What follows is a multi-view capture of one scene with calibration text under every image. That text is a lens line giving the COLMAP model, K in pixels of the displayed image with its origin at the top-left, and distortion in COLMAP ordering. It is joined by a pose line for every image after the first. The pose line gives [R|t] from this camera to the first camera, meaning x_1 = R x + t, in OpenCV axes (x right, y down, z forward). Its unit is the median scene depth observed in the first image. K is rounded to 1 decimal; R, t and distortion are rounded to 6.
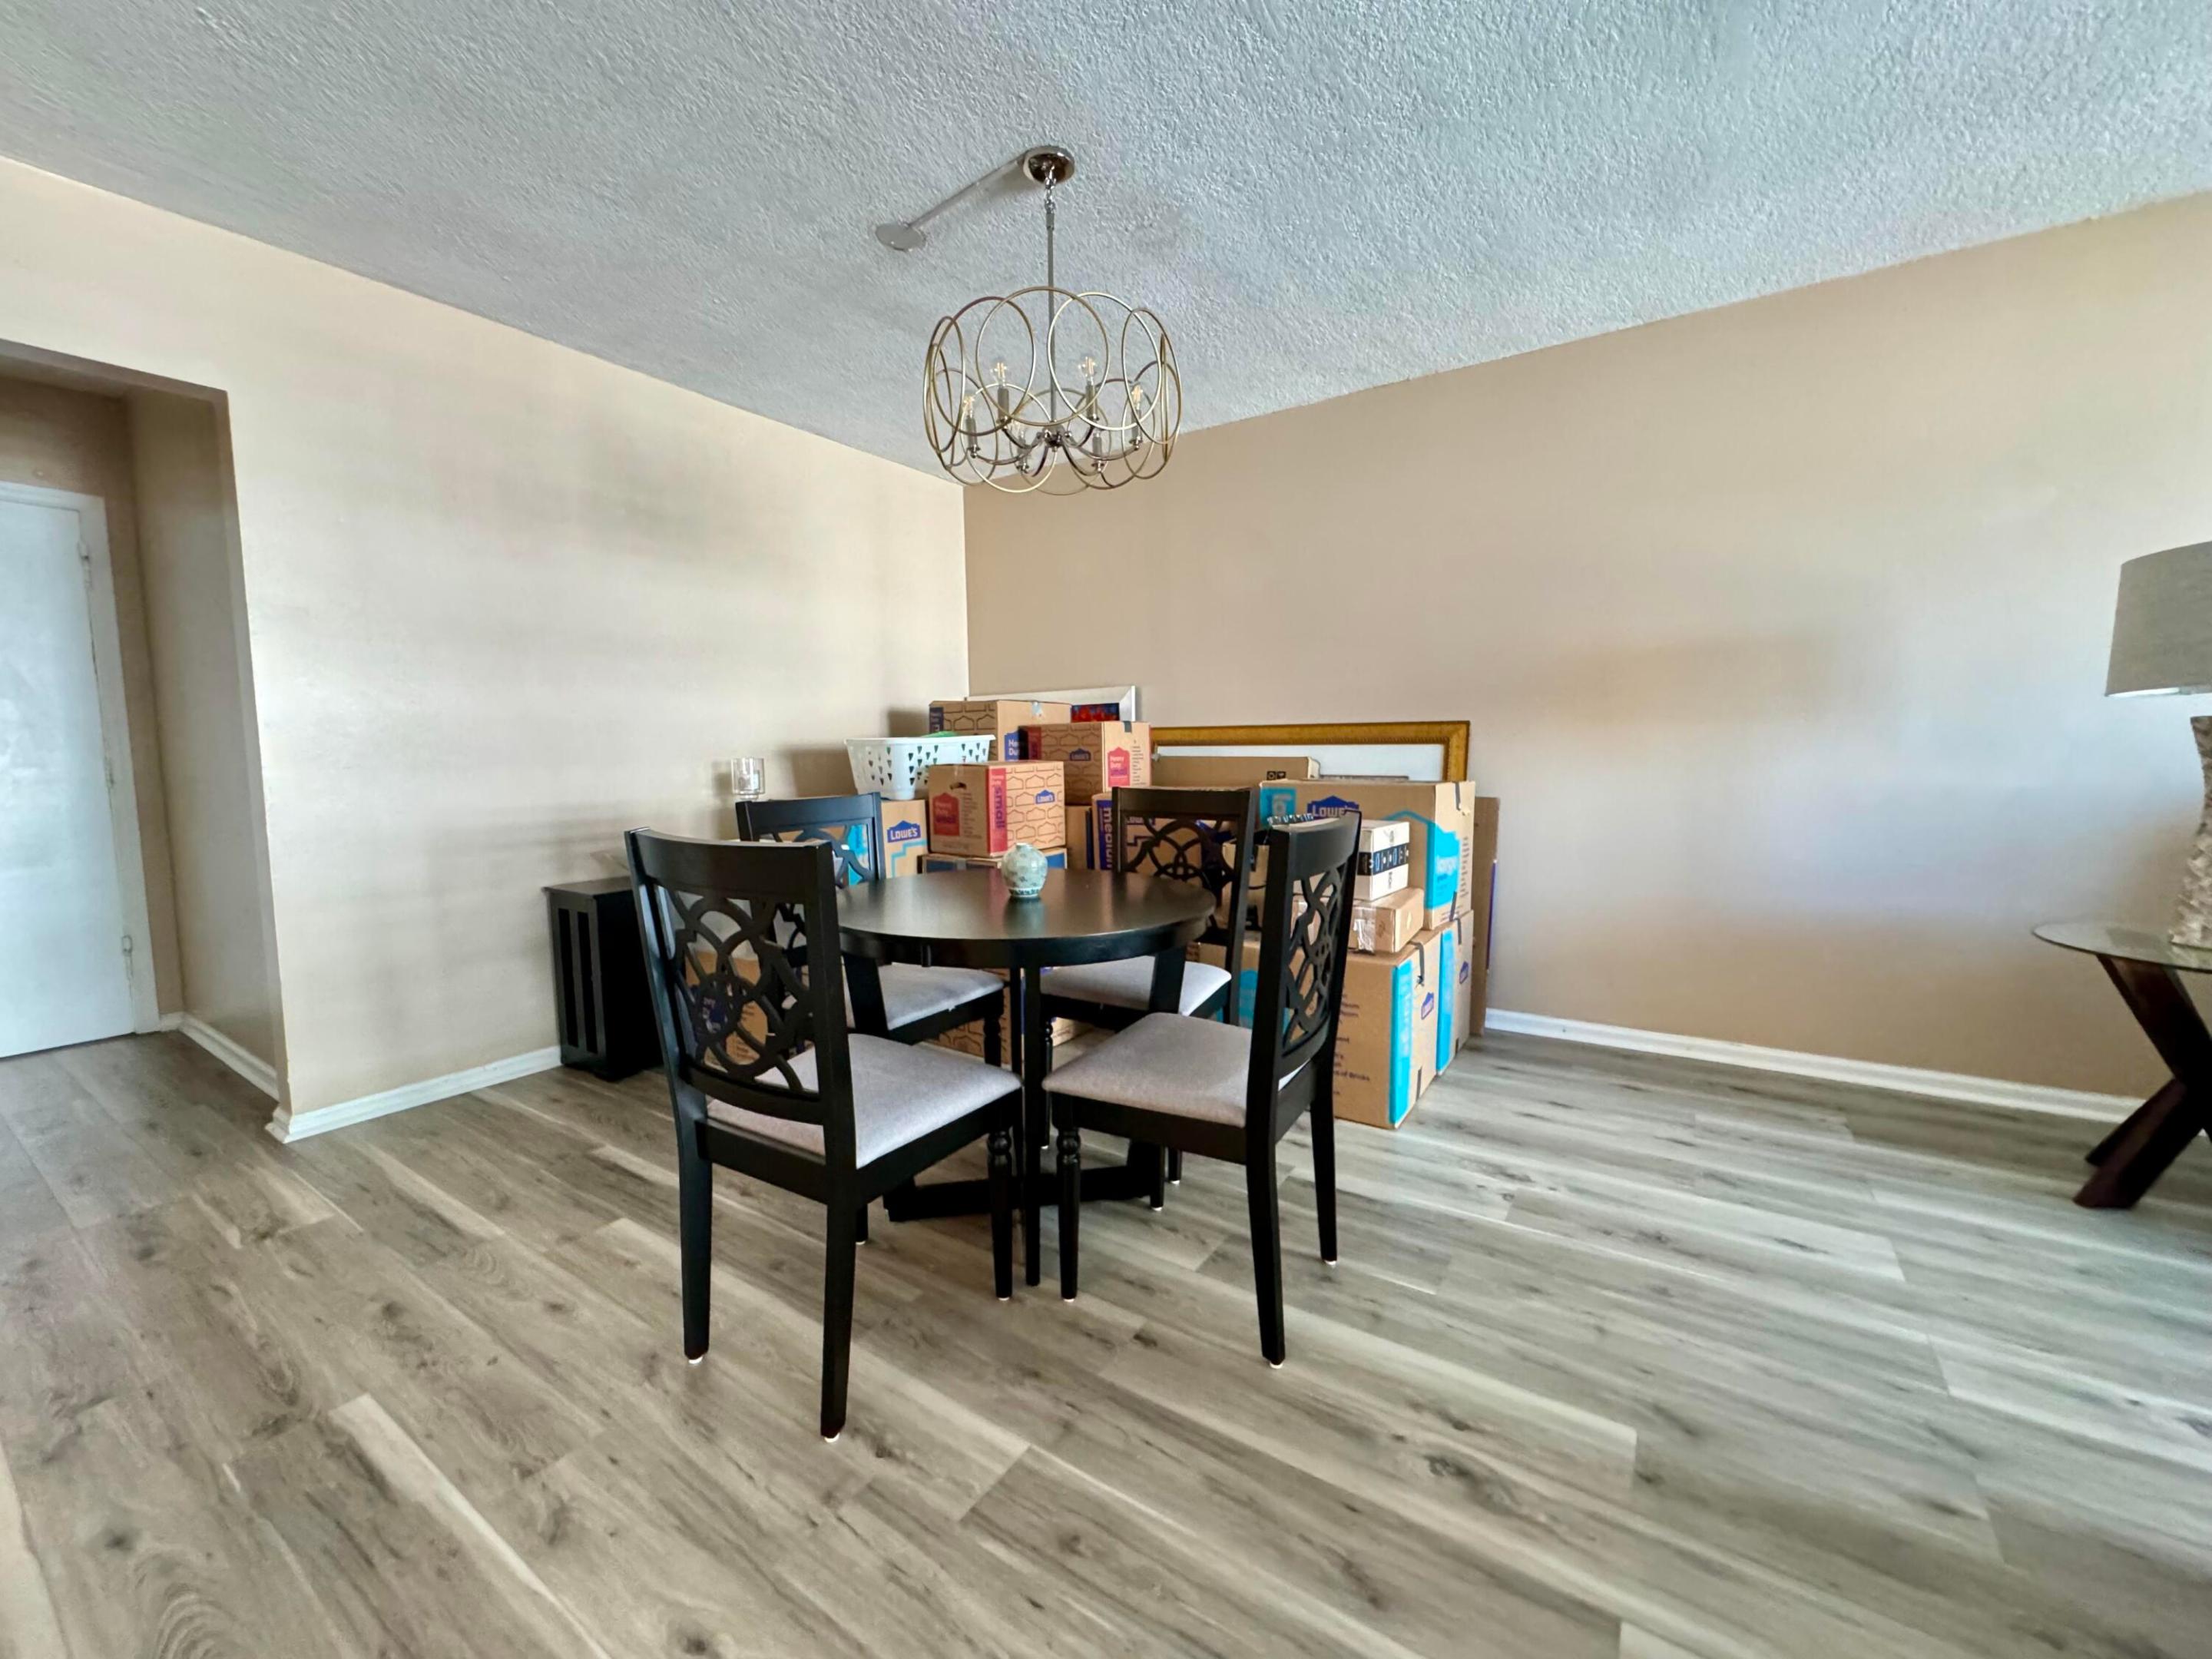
lens RADIAL K [[883.3, 0, 1113.8], [0, 883.3, 824.8], [0, 0, 1]] dist [-0.000191, -0.000348]
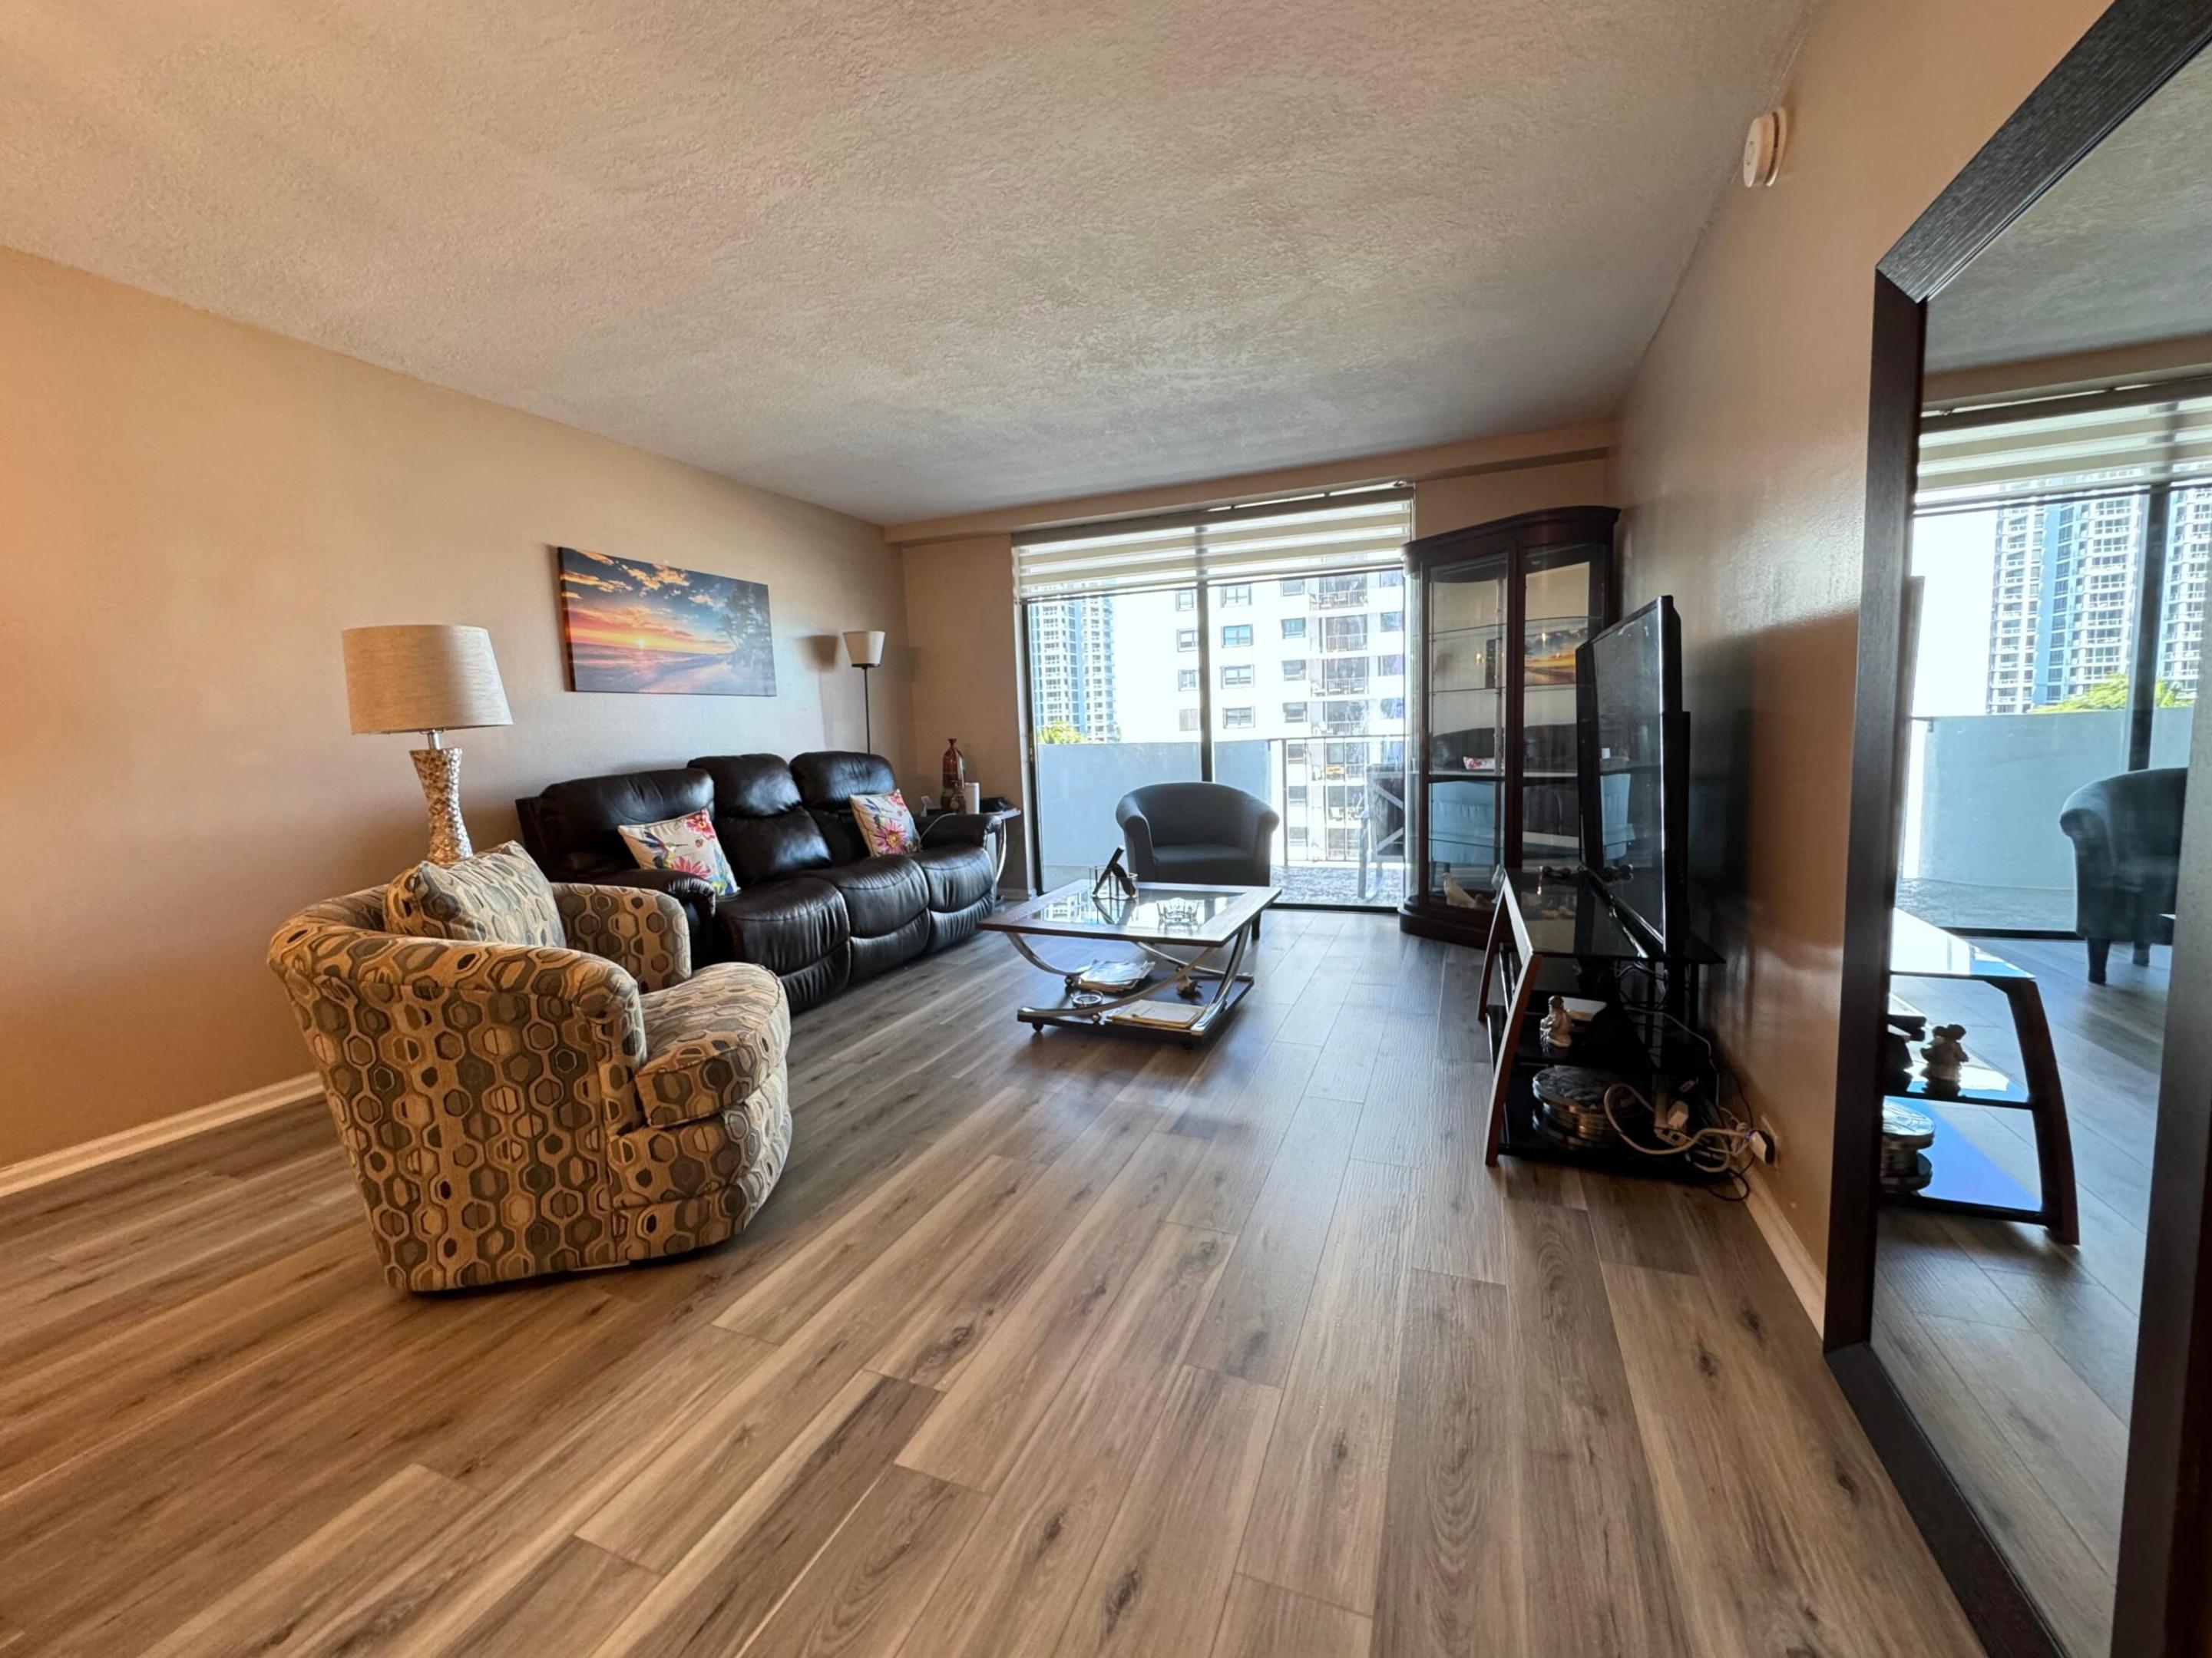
lens RADIAL K [[883.2, 0, 1098.3], [0, 883.2, 824.7], [0, 0, 1]] dist [-0.000191, -0.000348]
pose [[-0.184911, -0.088005, 0.978807, -0.272150], [0.125140, 0.985766, 0.112271, -0.024914], [-0.974755, 0.143248, -0.171266, 0.181648]]
